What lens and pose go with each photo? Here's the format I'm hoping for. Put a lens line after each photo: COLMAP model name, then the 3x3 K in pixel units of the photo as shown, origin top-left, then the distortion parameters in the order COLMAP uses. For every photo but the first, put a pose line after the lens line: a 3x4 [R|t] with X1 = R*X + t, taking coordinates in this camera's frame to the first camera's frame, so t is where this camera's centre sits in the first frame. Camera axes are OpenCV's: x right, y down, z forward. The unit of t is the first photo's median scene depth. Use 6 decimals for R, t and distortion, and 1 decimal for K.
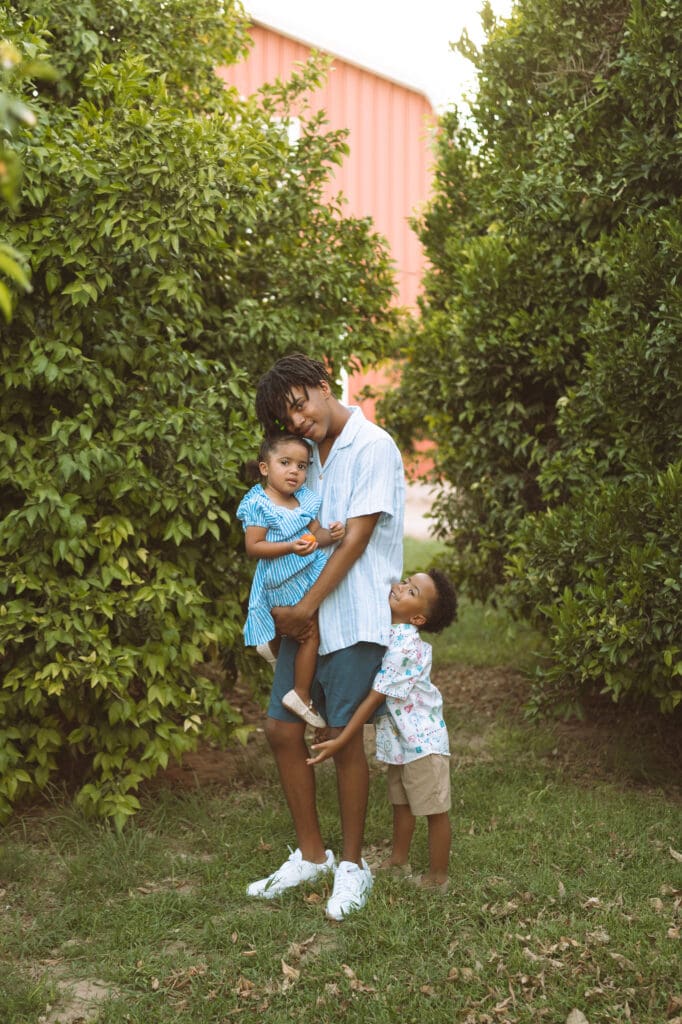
lens RADIAL K [[1465.5, 0, 408.3], [0, 1465.5, 548.3], [0, 0, 1]] dist [0.026824, -0.002822]
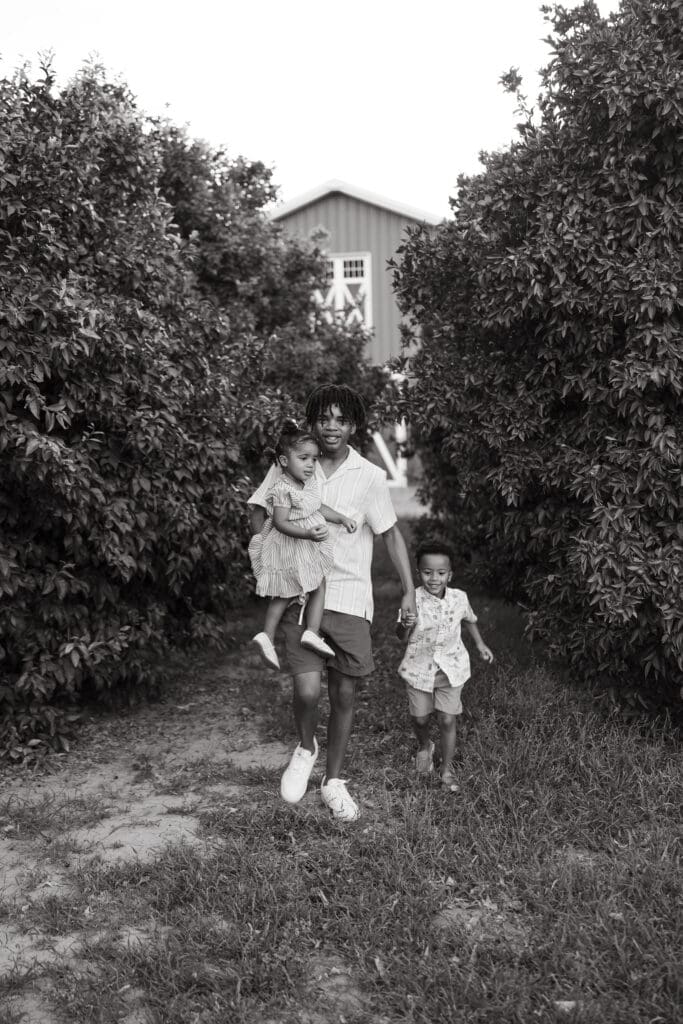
lens RADIAL K [[1039.6, 0, 339.4], [0, 1039.6, 515.8], [0, 0, 1]] dist [0.020446, -0.021806]
pose [[0.993378, -0.020253, -0.113092, 0.106786], [0.017919, 0.999606, -0.021617, 0.058287], [0.113485, 0.019448, 0.993349, -0.793542]]
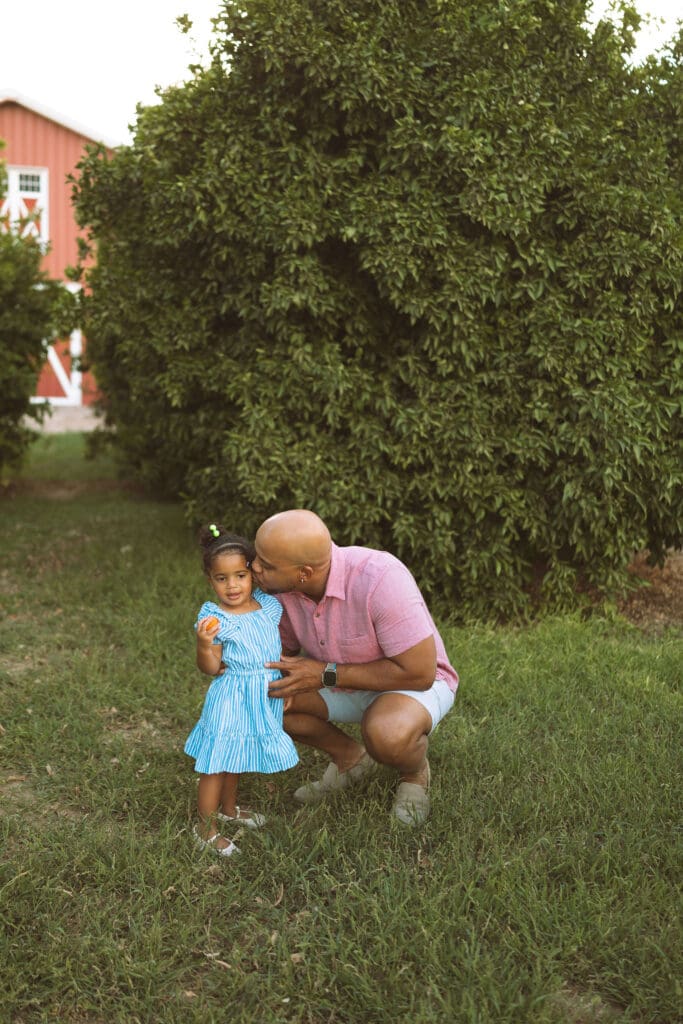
lens RADIAL K [[983.3, 0, 339.0], [0, 983.3, 516.0], [0, 0, 1]] dist [0.009524, -0.014653]
pose [[0.978415, 0.000193, 0.206649, 0.109463], [-0.012126, 0.998330, 0.056481, 0.080031], [-0.206293, -0.057768, 0.976784, -0.860457]]
